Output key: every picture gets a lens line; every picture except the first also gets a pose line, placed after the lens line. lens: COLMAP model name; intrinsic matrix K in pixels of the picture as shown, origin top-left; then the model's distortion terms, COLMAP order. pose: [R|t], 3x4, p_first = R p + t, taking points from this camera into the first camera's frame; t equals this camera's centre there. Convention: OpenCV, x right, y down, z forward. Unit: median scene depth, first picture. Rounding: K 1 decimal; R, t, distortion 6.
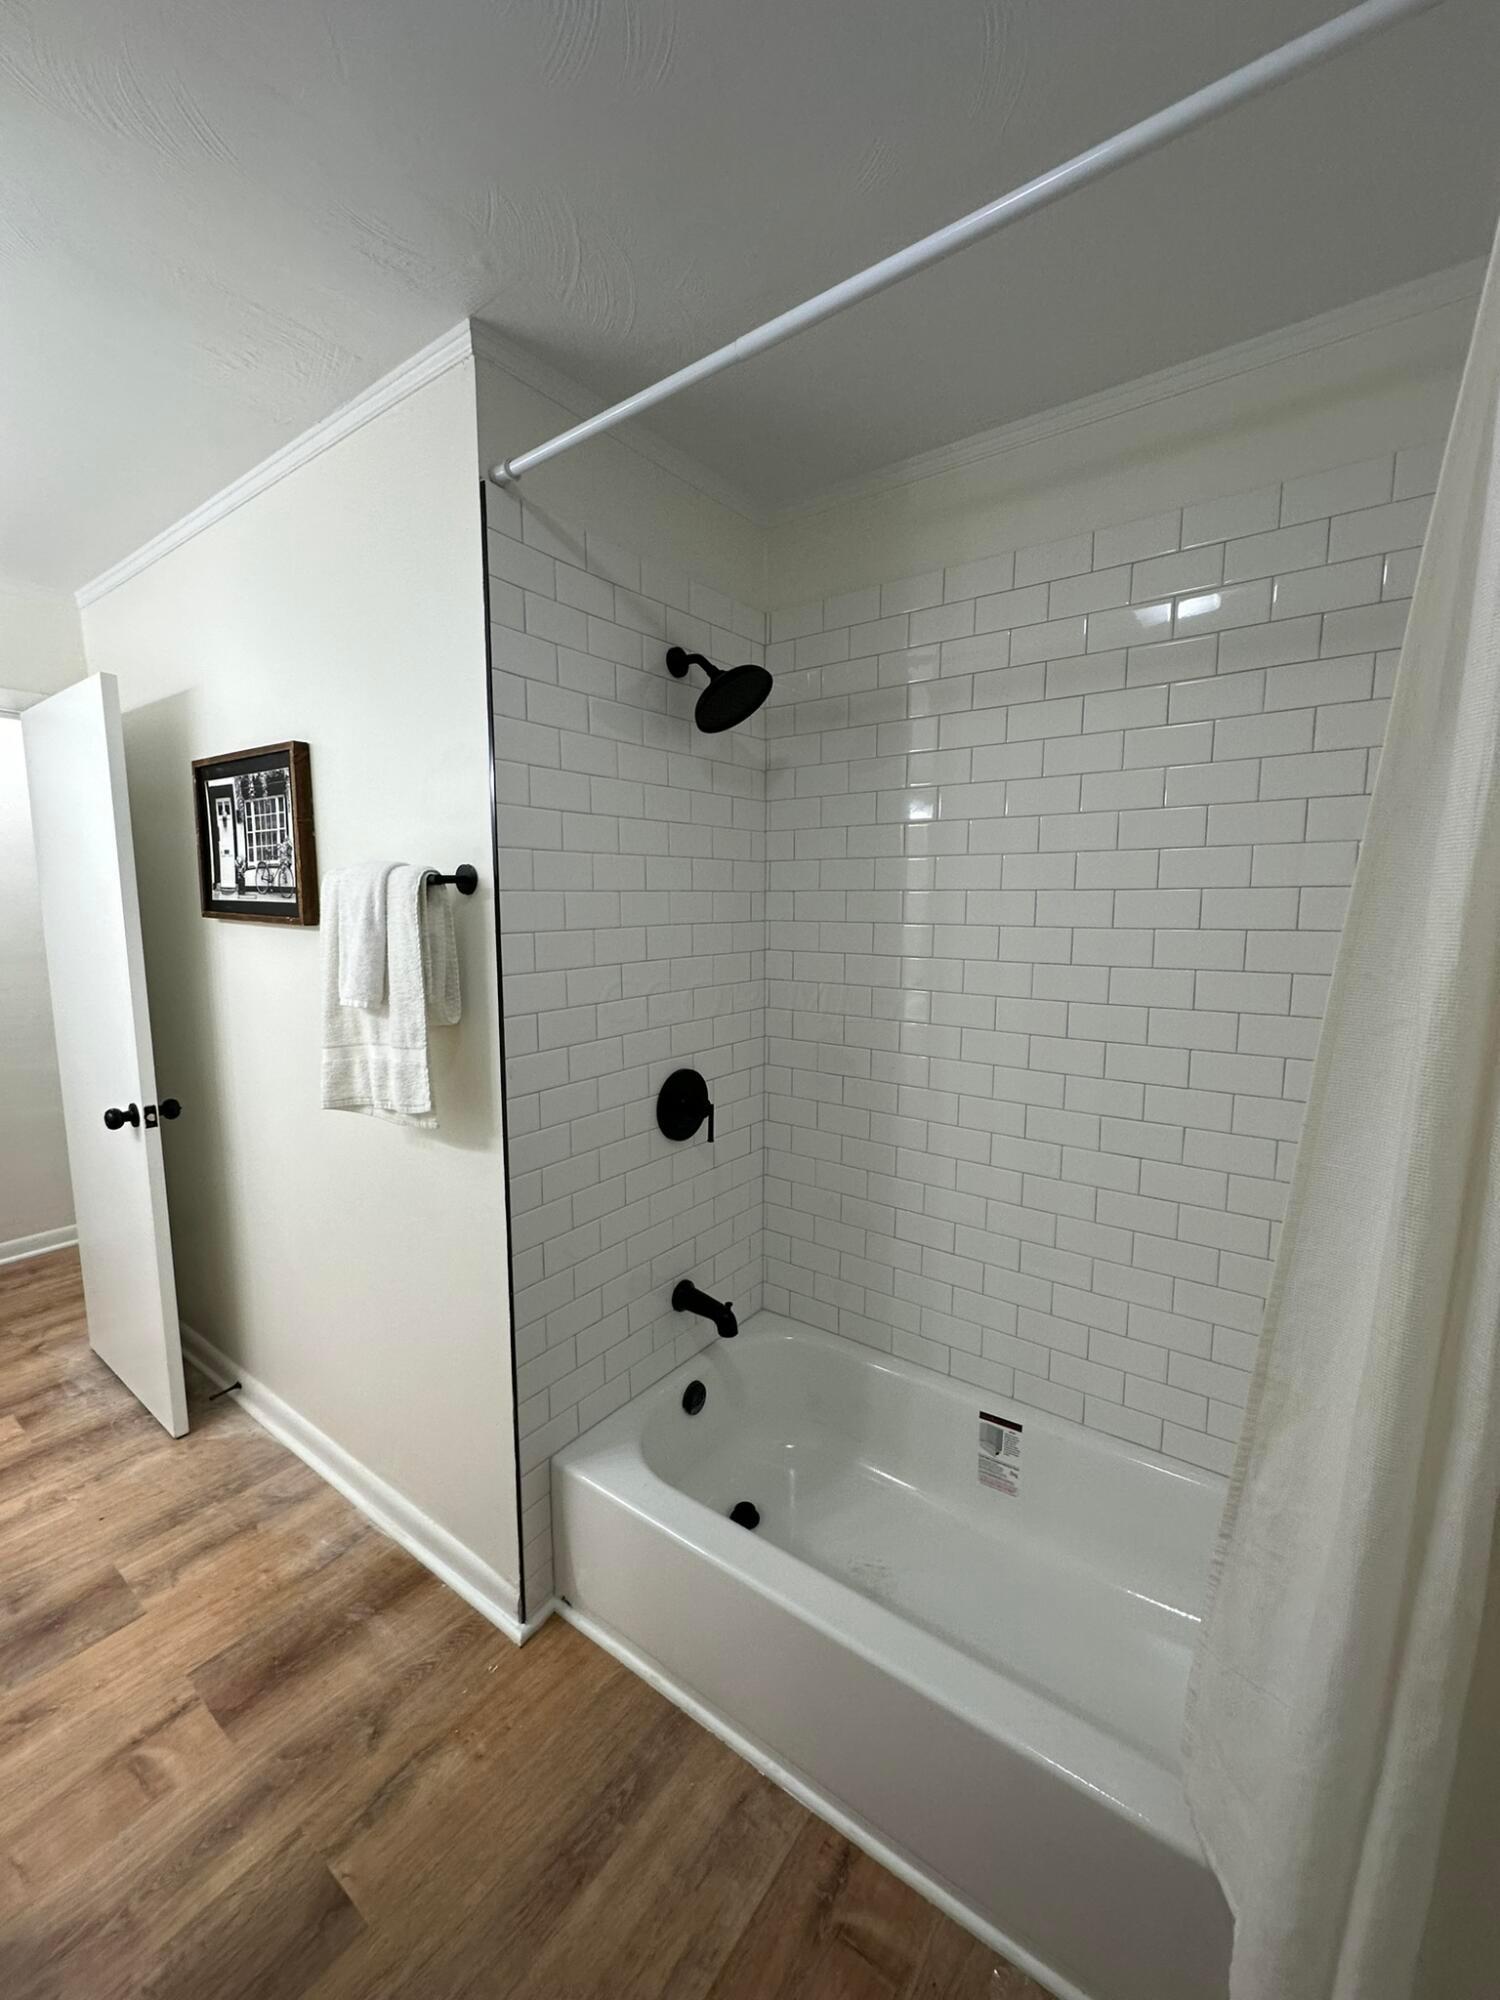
lens RADIAL K [[800.0, 0, 750.0], [0, 800.0, 1000.0], [0, 0, 1]] dist [0.001805, 0.000226]
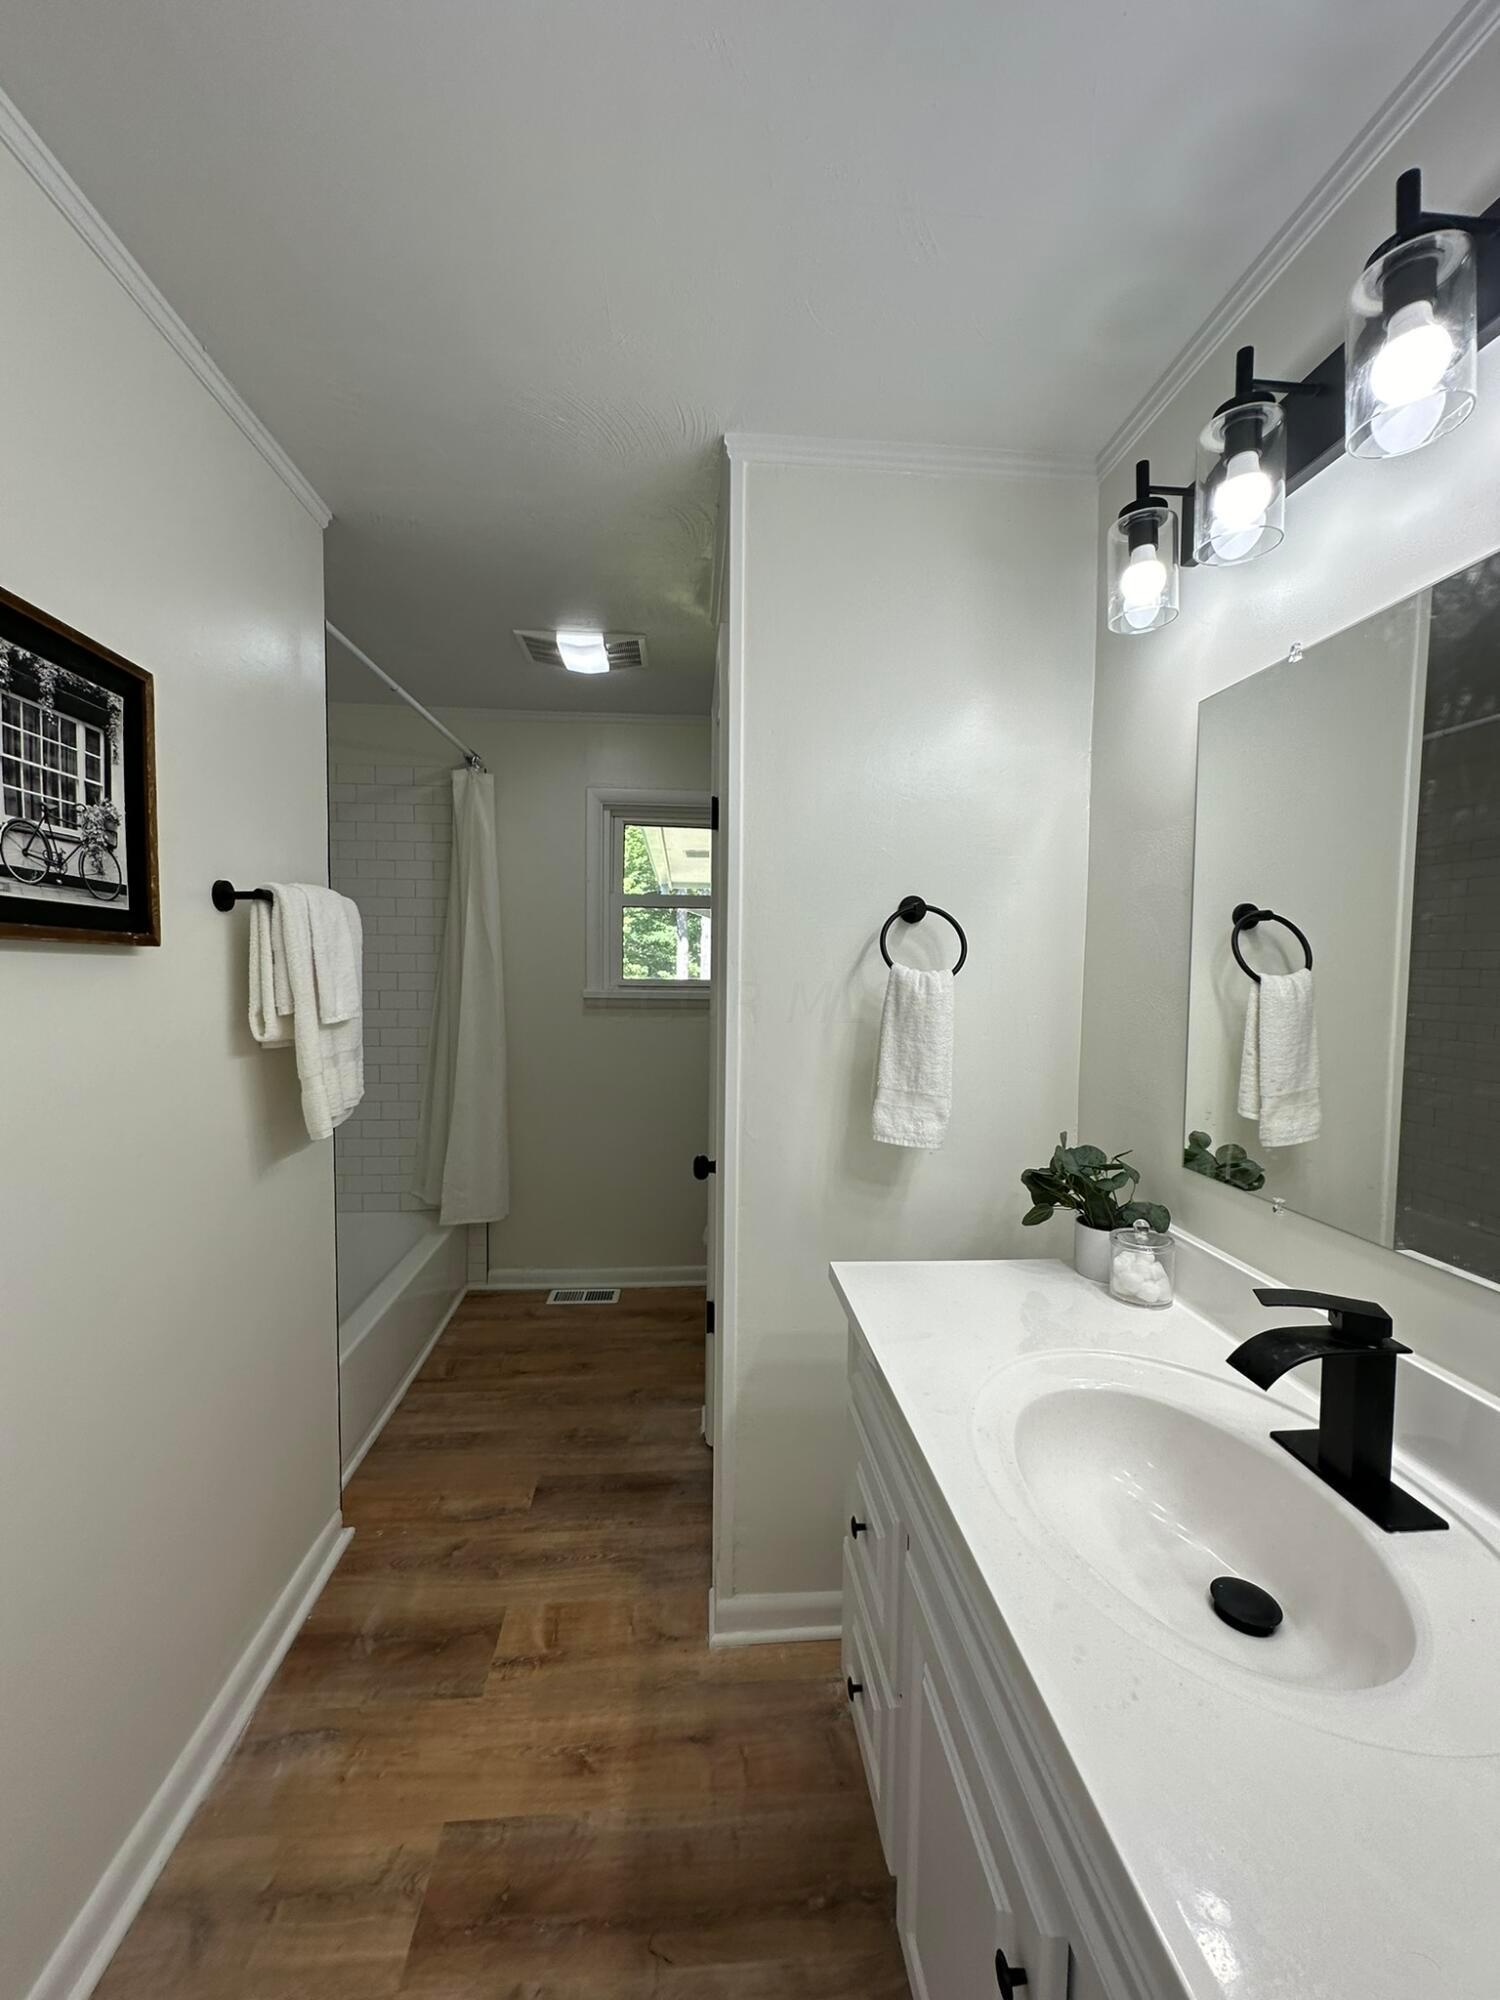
lens RADIAL K [[800.0, 0, 750.0], [0, 800.0, 1000.0], [0, 0, 1]] dist [0.001805, 0.000226]
pose [[-0.655513, -0.045955, 0.753784, -1.620007], [0.081173, 0.988076, 0.130829, -0.113632], [-0.750808, 0.146947, -0.643967, 1.254437]]
